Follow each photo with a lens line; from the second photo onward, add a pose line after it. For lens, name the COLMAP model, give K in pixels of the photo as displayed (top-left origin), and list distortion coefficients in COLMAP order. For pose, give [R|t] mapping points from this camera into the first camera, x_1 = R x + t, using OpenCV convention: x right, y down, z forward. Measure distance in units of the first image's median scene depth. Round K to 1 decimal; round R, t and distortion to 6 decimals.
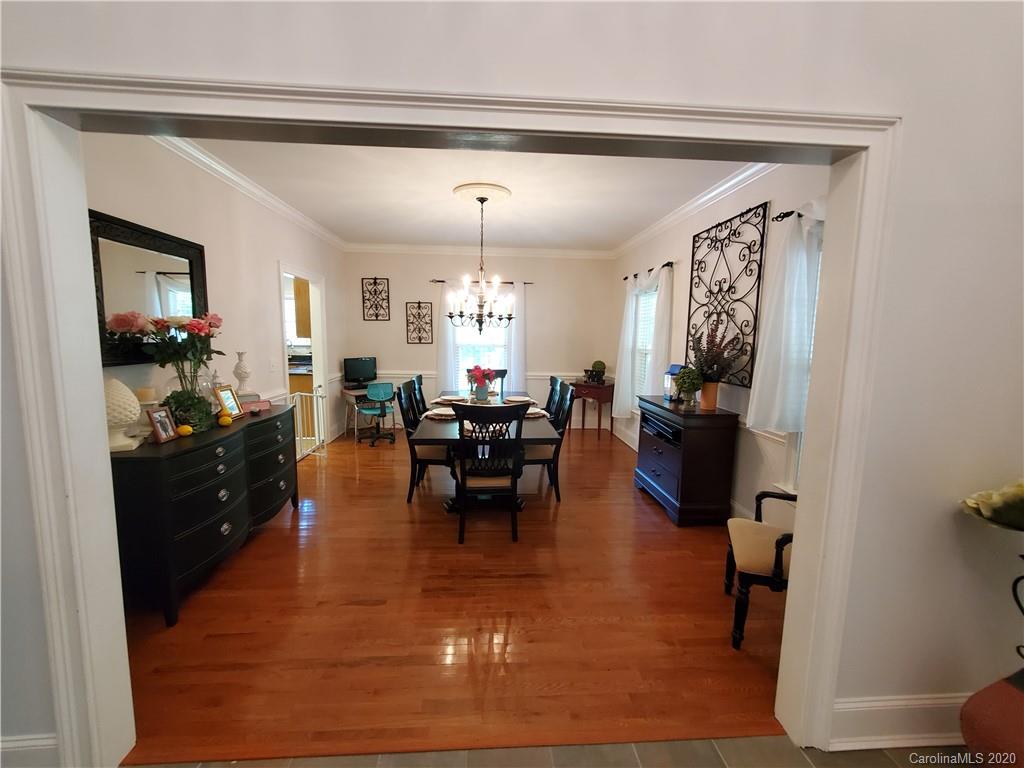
lens RADIAL K [[404.8, 0, 507.8], [0, 404.8, 384.6], [0, 0, 1]] dist [0.003560, -0.001341]
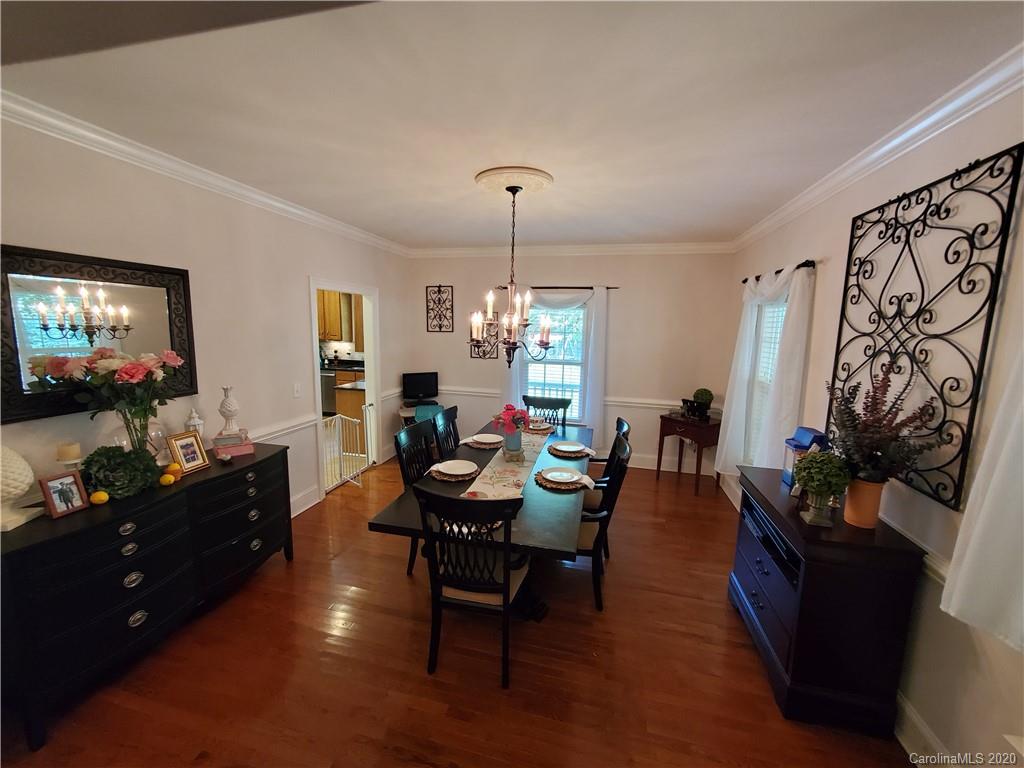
lens RADIAL K [[404.8, 0, 510.3], [0, 404.8, 381.0], [0, 0, 1]] dist [0.003560, -0.001341]
pose [[0.955482, 0.047876, -0.291138, 0.172391], [-0.044634, 0.998845, 0.017770, -0.122912], [0.291652, -0.003985, 0.956516, 0.296200]]
